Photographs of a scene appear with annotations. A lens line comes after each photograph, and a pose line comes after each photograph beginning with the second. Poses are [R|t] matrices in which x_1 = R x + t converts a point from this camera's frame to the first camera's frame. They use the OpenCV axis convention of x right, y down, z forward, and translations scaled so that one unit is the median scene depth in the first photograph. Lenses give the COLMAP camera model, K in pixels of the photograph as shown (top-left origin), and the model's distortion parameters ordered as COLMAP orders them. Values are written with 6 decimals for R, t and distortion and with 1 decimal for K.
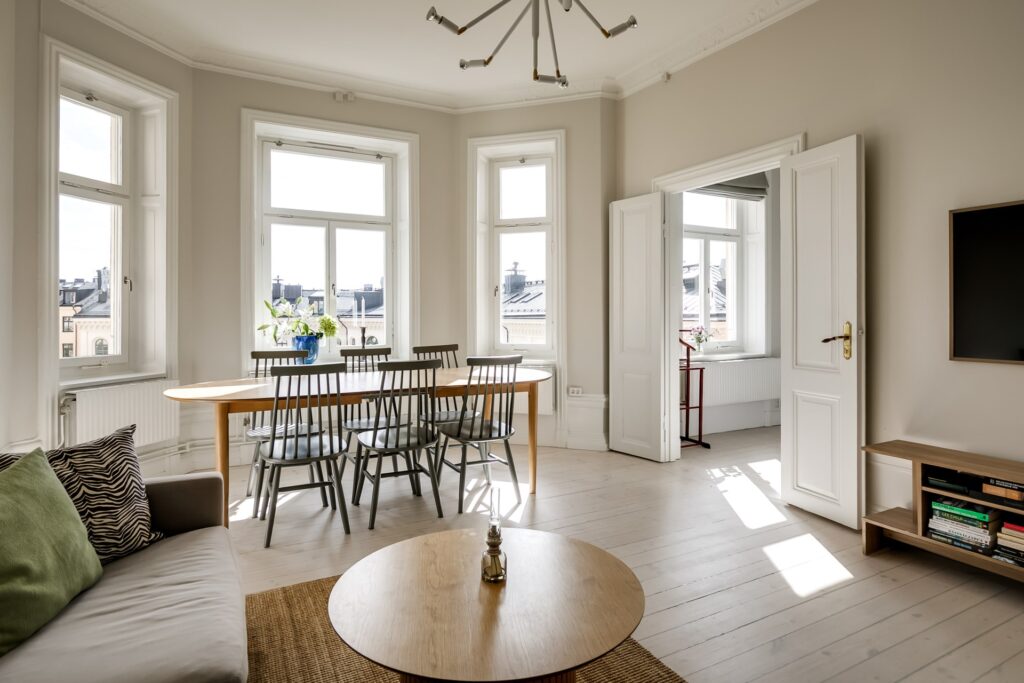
lens RADIAL K [[557.1, 0, 510.7], [0, 557.1, 311.8], [0, 0, 1]] dist [0.001261, -0.000899]
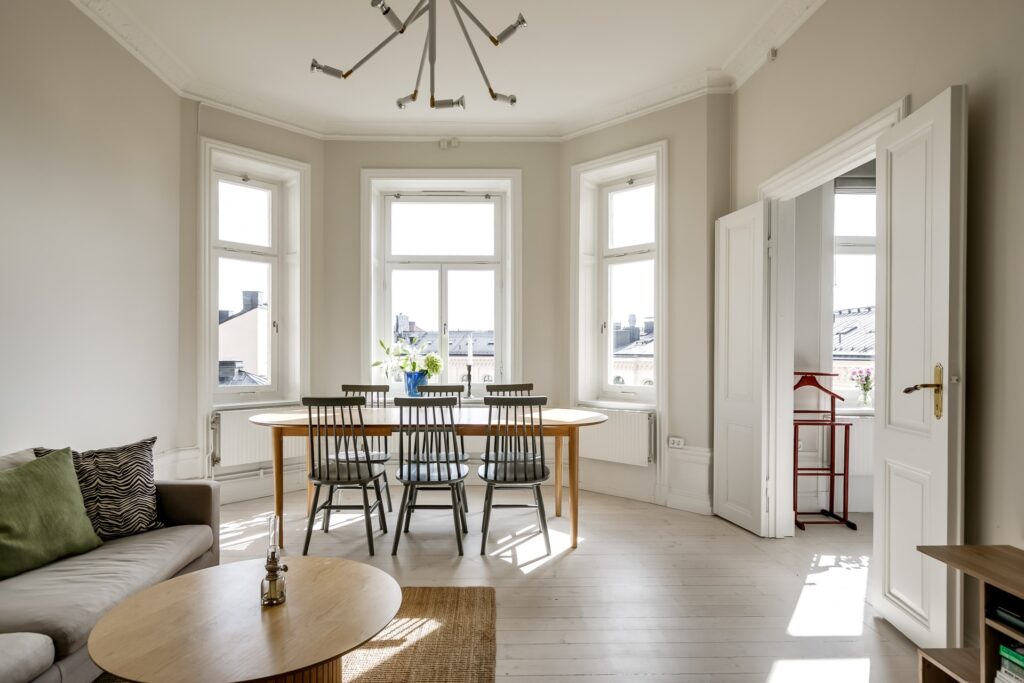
lens RADIAL K [[581.5, 0, 505.1], [0, 581.5, 357.4], [0, 0, 1]] dist [0.004335, -0.000367]
pose [[0.890796, 0.006035, -0.454364, 0.318554], [-0.000988, 0.999935, 0.011345, 0.001284], [0.454403, -0.009657, 0.890744, 0.083751]]
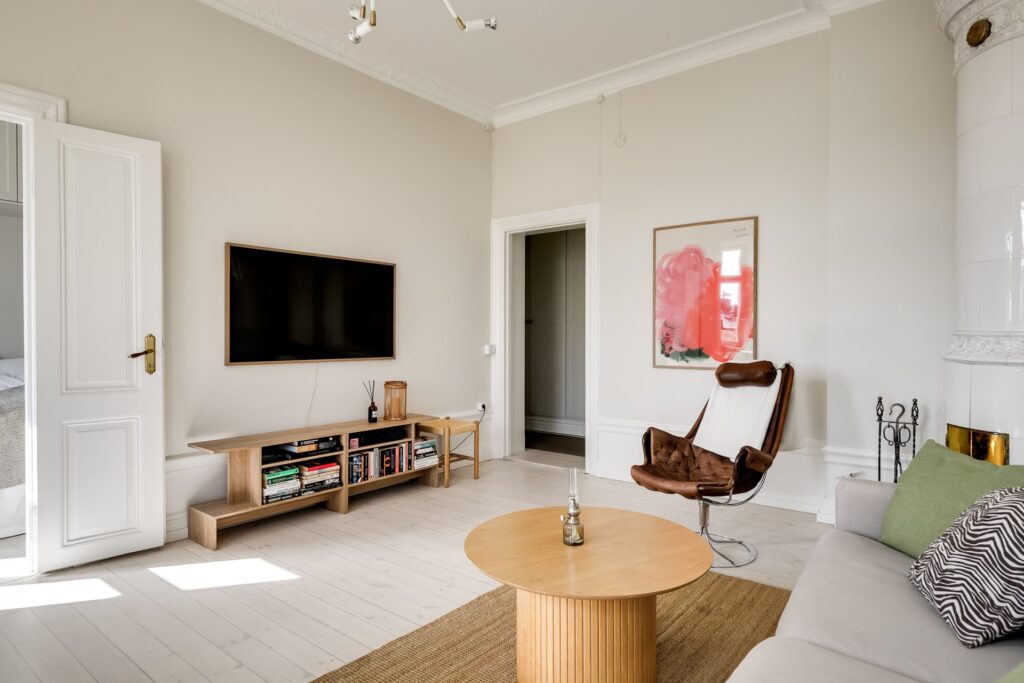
lens RADIAL K [[581.0, 0, 512.0], [0, 581.0, 341.5], [0, 0, 1]] dist [0.005997, 0.001346]
pose [[-0.394304, -0.011845, 0.918904, -0.388073], [-0.005026, 0.999930, 0.010733, 0.010483], [-0.918966, -0.000386, -0.394336, 0.572606]]
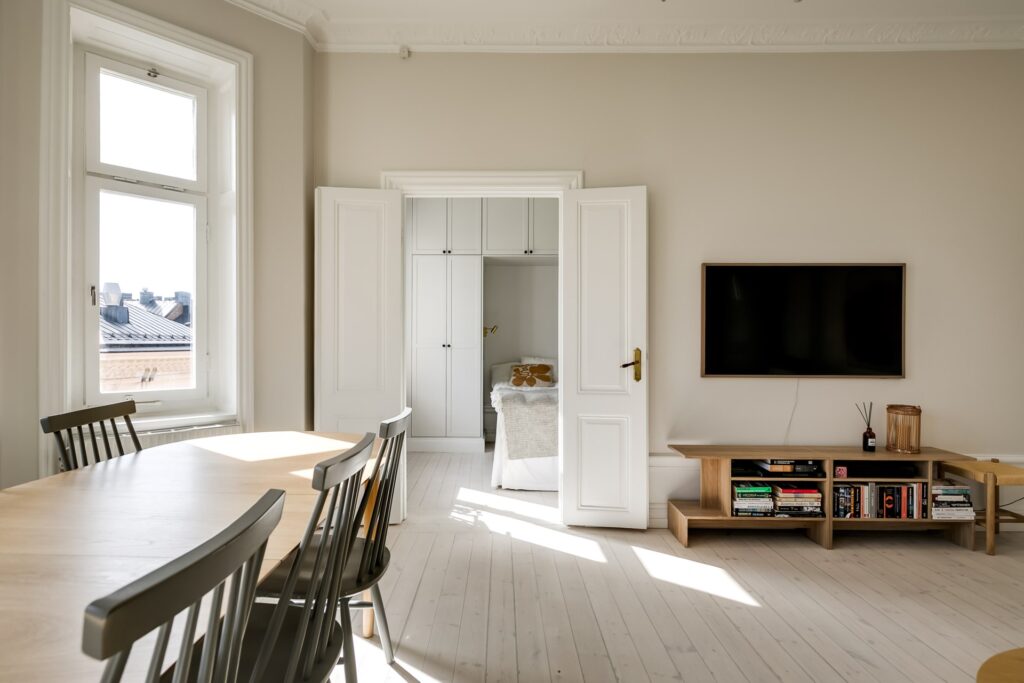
lens RADIAL K [[513.9, 0, 491.9], [0, 513.9, 342.0], [0, 0, 1]] dist [0.001035, -0.000317]
pose [[0.488912, 0.003106, 0.872328, -0.317190], [-0.005077, 0.999987, -0.000715, 0.004233], [-0.872319, -0.004080, 0.488921, 0.518342]]
